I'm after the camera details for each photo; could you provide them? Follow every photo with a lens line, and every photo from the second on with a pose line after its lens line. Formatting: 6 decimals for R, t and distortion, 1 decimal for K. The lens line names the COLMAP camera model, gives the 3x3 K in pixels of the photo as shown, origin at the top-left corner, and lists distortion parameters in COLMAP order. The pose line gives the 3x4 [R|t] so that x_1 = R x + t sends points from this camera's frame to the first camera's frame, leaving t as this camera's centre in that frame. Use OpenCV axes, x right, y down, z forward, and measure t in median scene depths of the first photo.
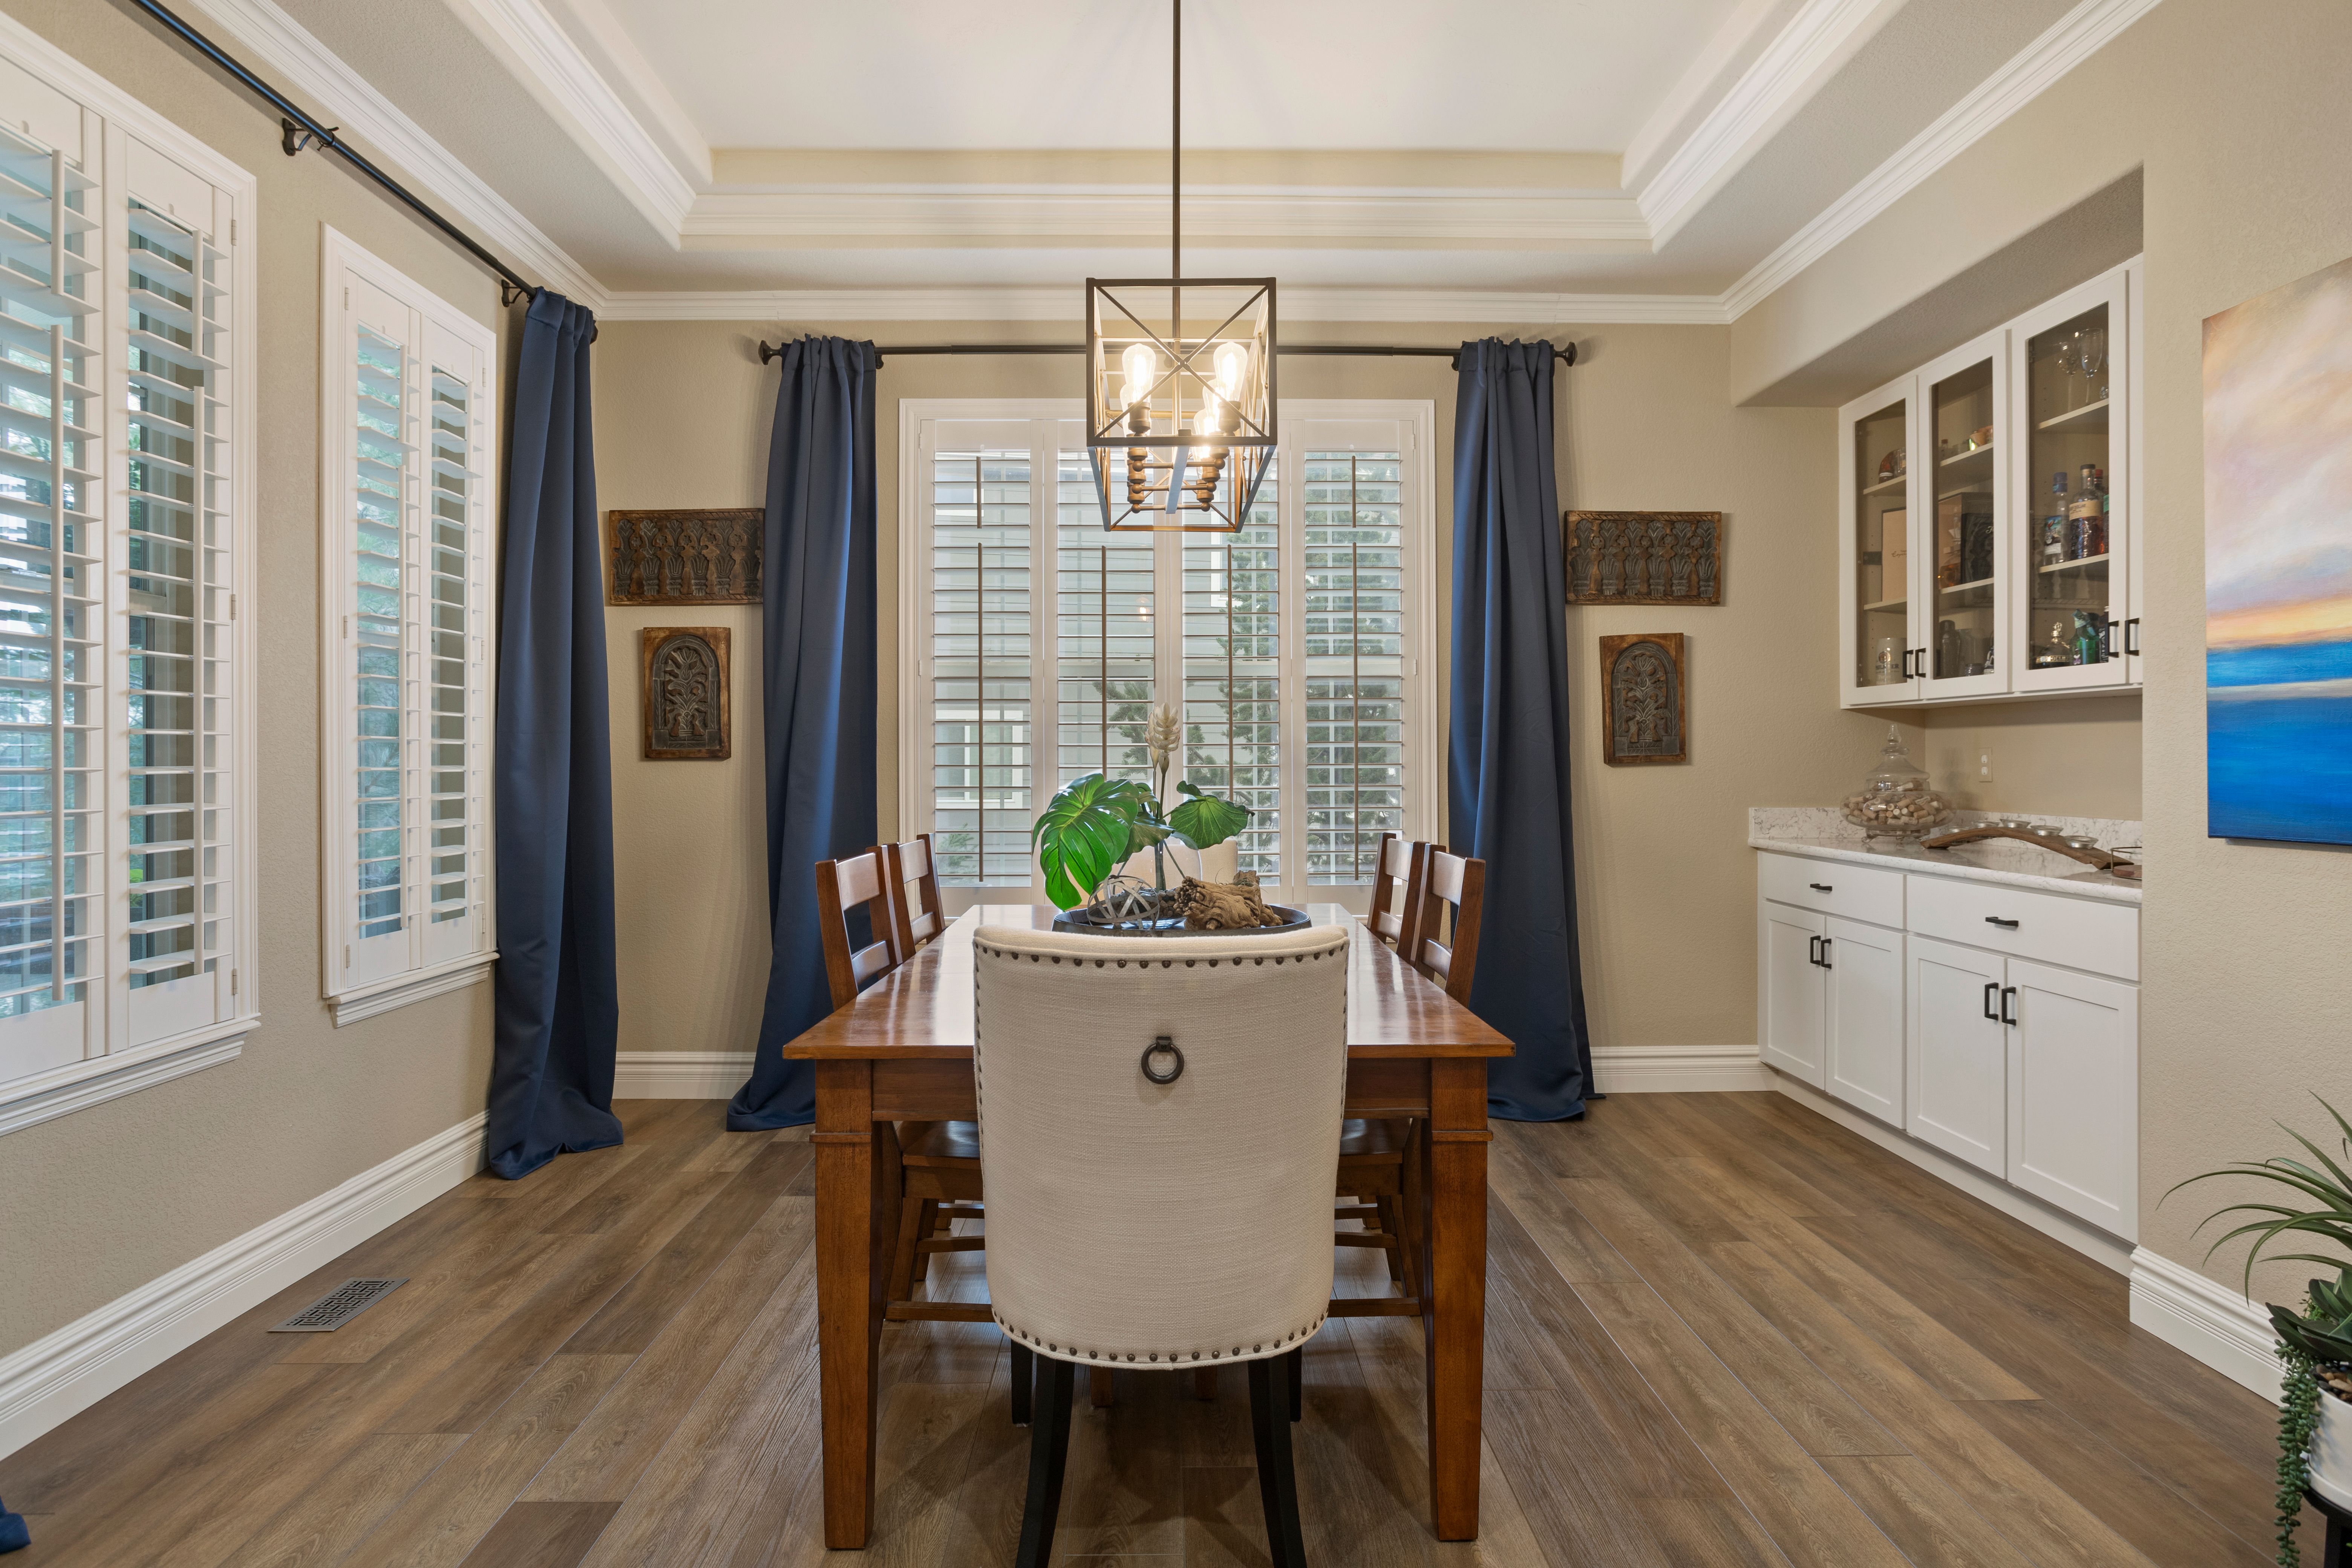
lens RADIAL K [[1329.9, 0, 1174.7], [0, 1329.9, 767.1], [0, 0, 1]] dist [-0.007480, 0.006865]
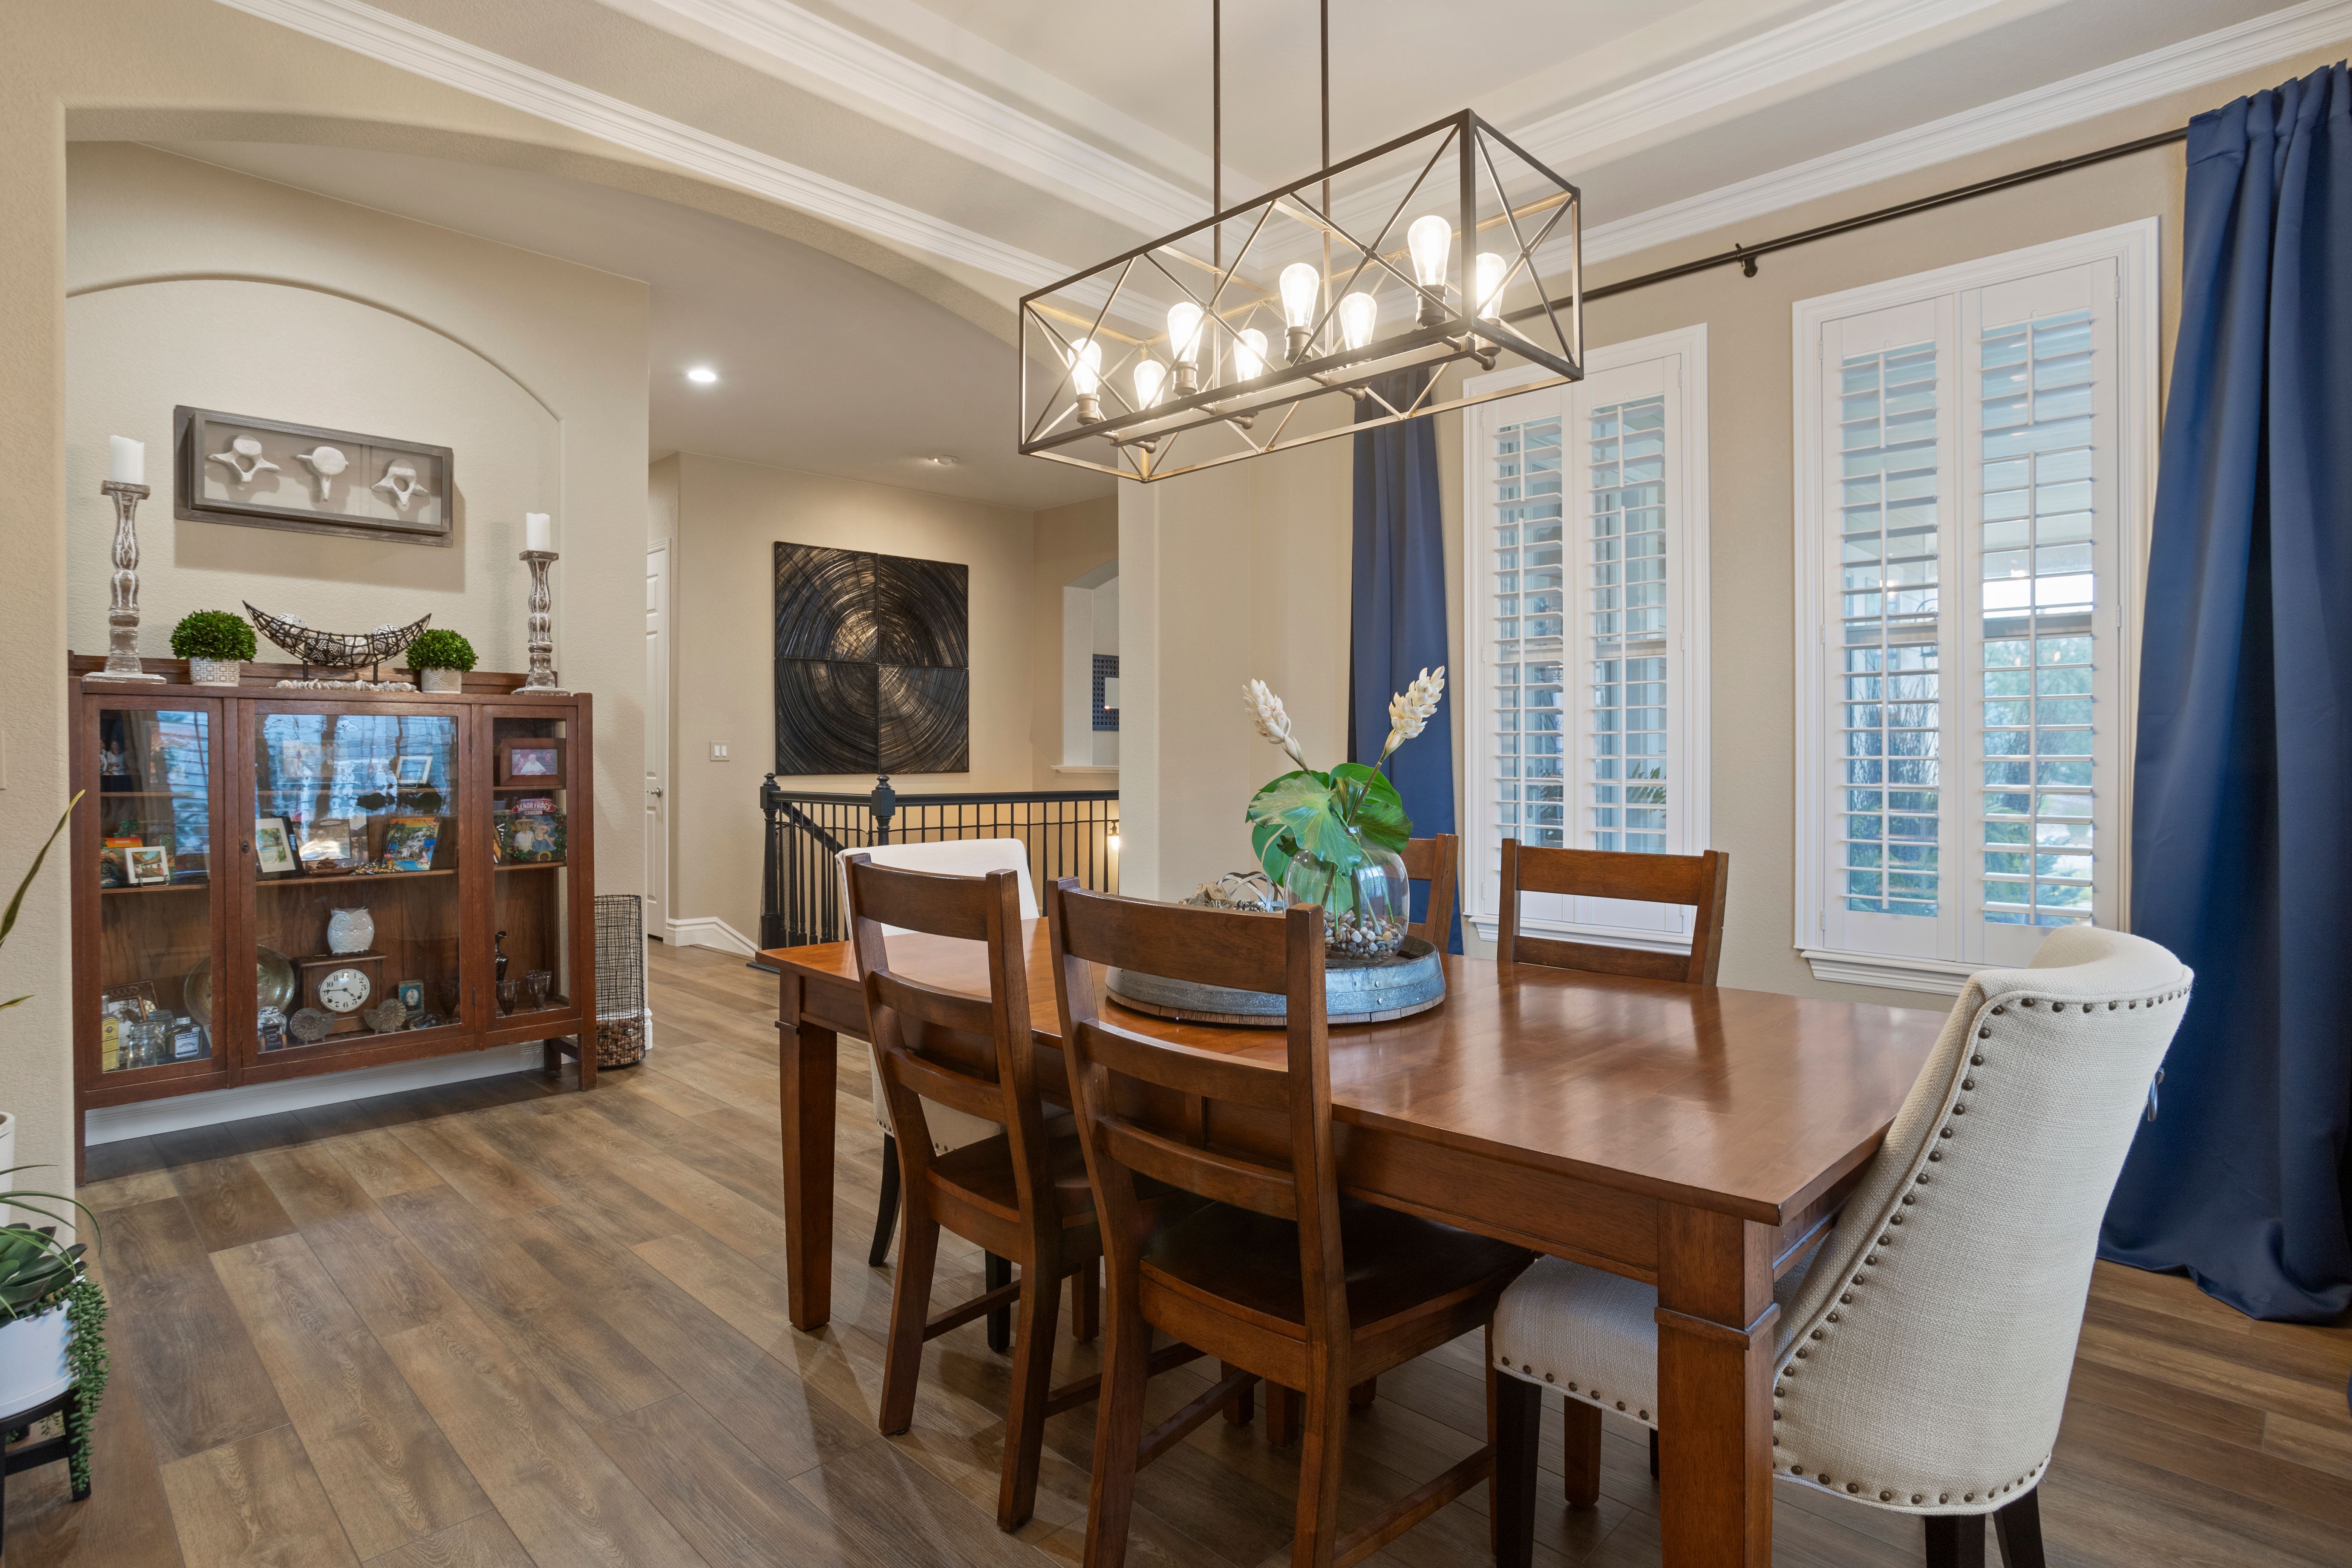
lens RADIAL K [[1206.3, 0, 1179.4], [0, 1206.3, 763.6], [0, 0, 1]] dist [-0.034473, 0.014353]
pose [[-0.713768, 0.004247, -0.700370, 0.376389], [-0.001547, 0.999970, 0.007641, -0.000967], [0.700381, 0.006537, -0.713740, 1.009396]]
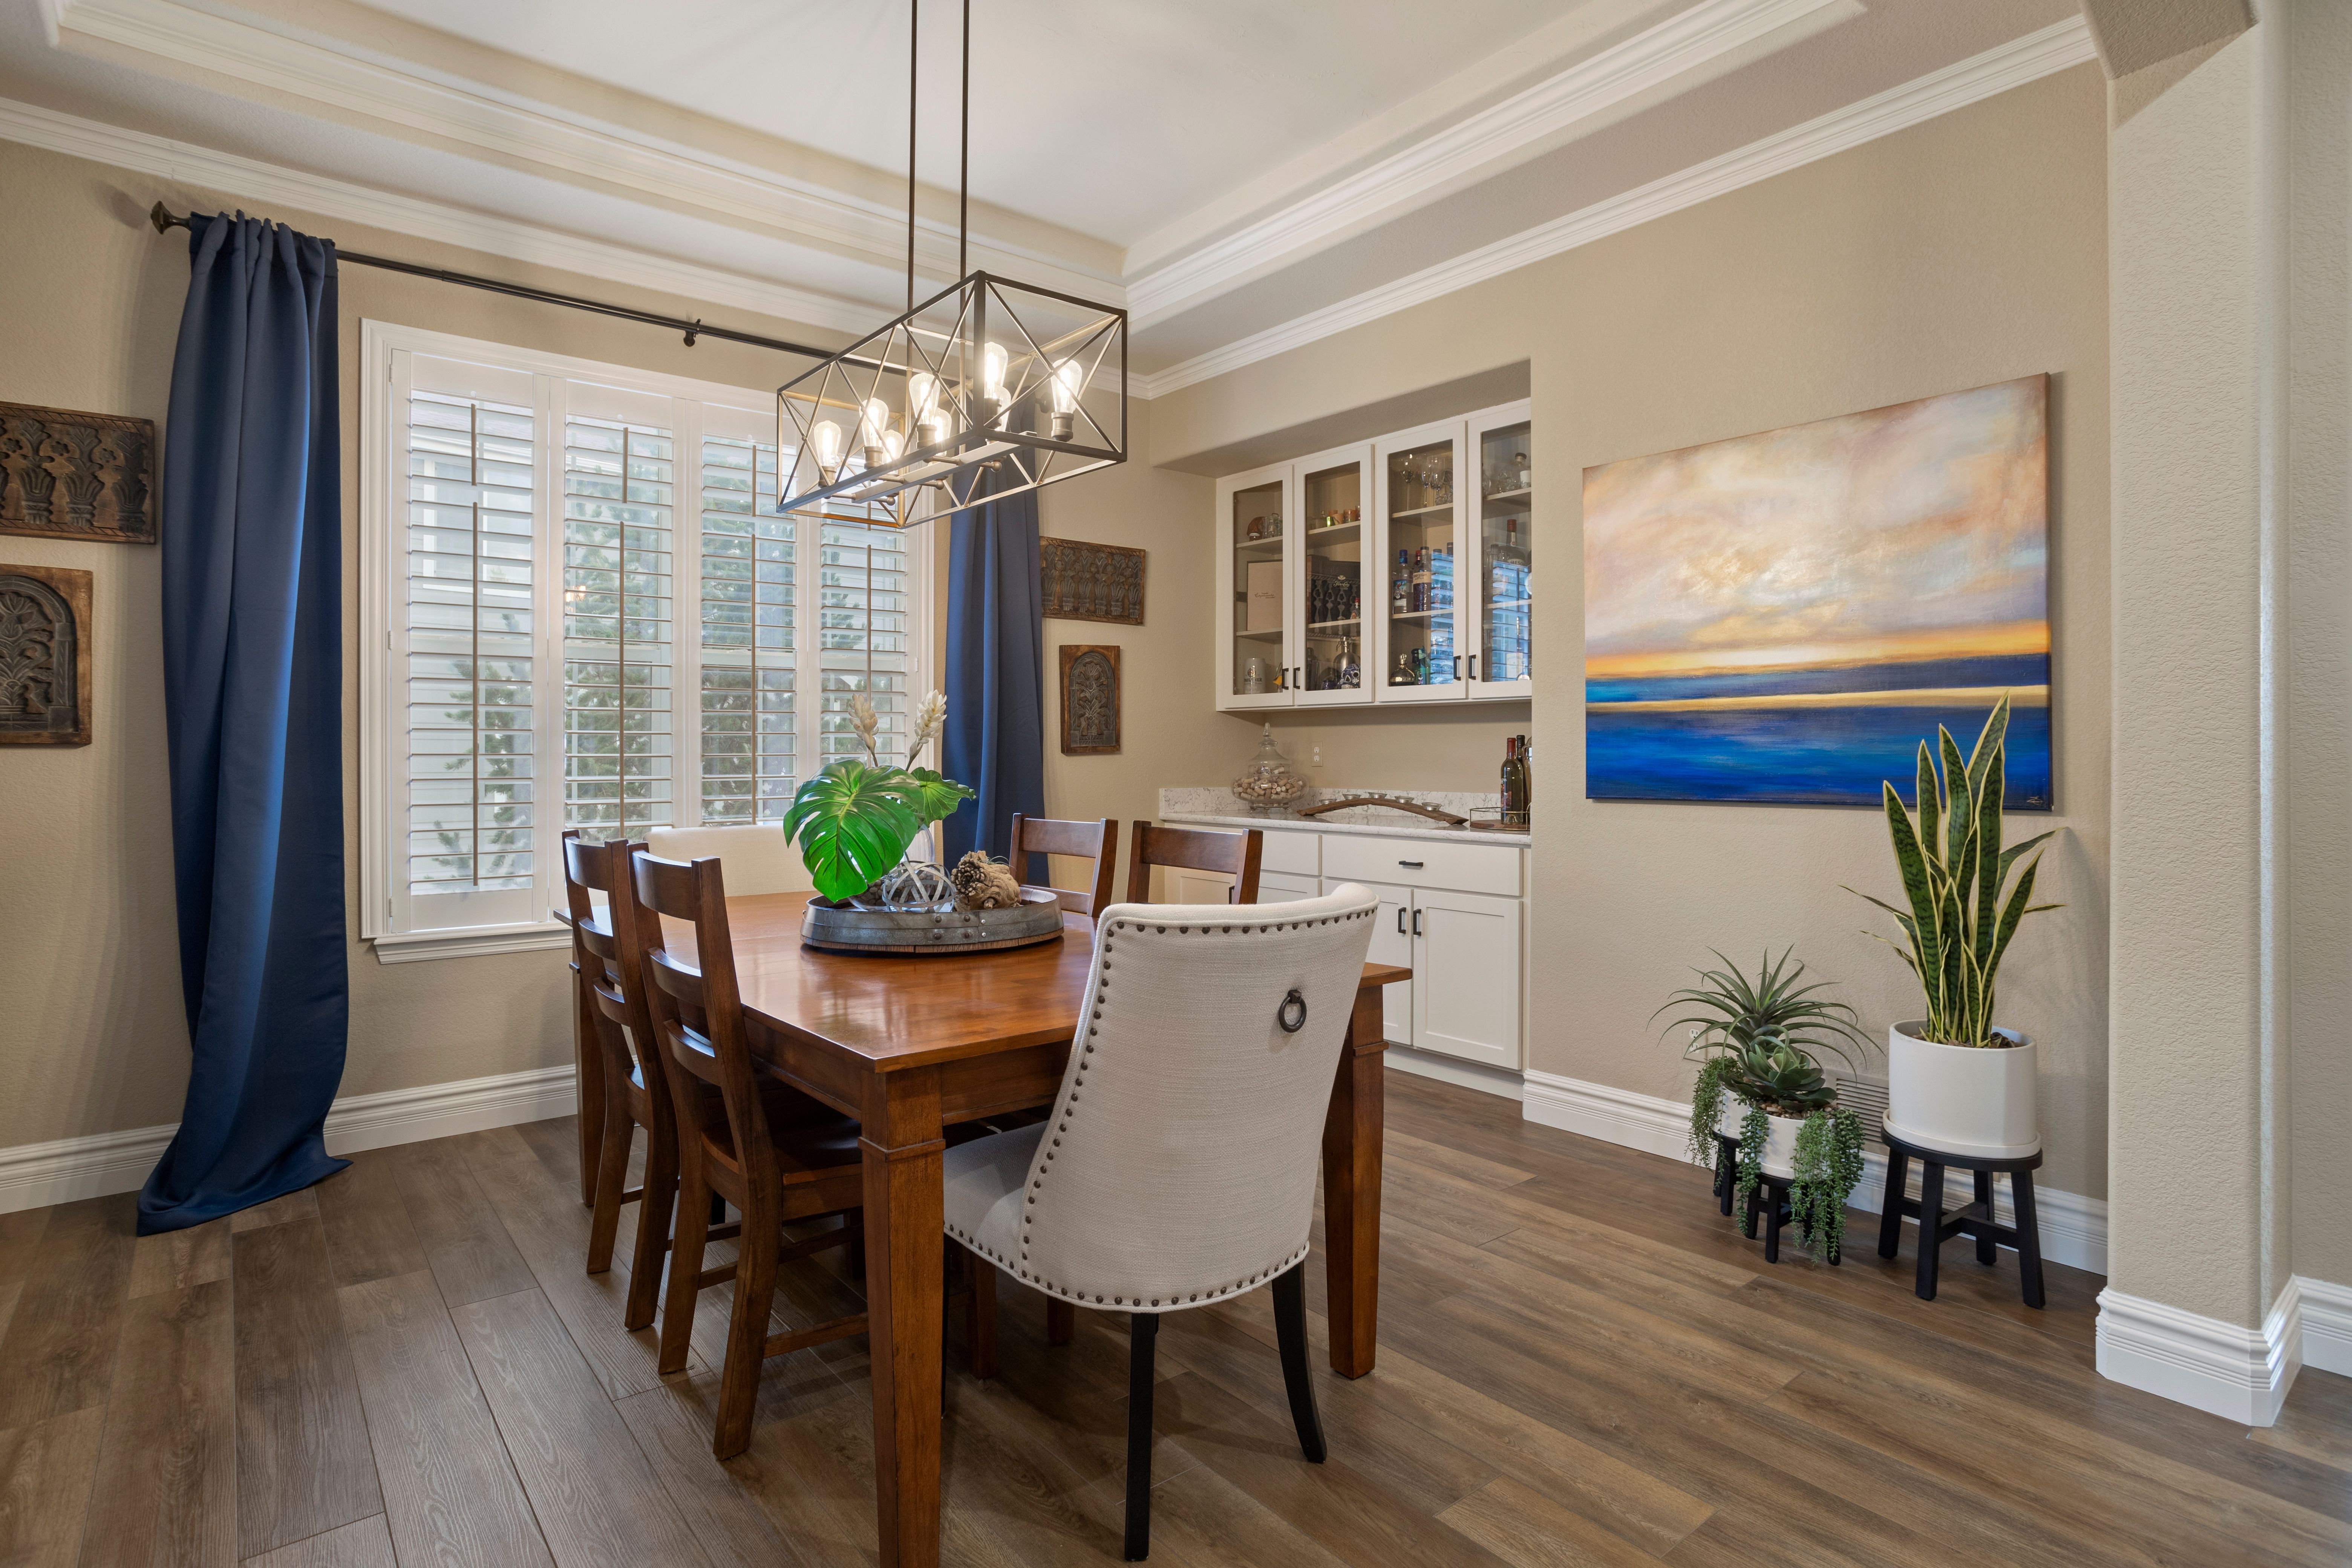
lens RADIAL K [[1206.3, 0, 1183.5], [0, 1206.3, 757.2], [0, 0, 1]] dist [-0.034473, 0.014353]
pose [[0.790591, -0.001473, 0.612342, -0.281039], [0.002905, 0.999995, -0.001346, 0.003131], [-0.612337, 0.002843, 0.790592, 0.101813]]
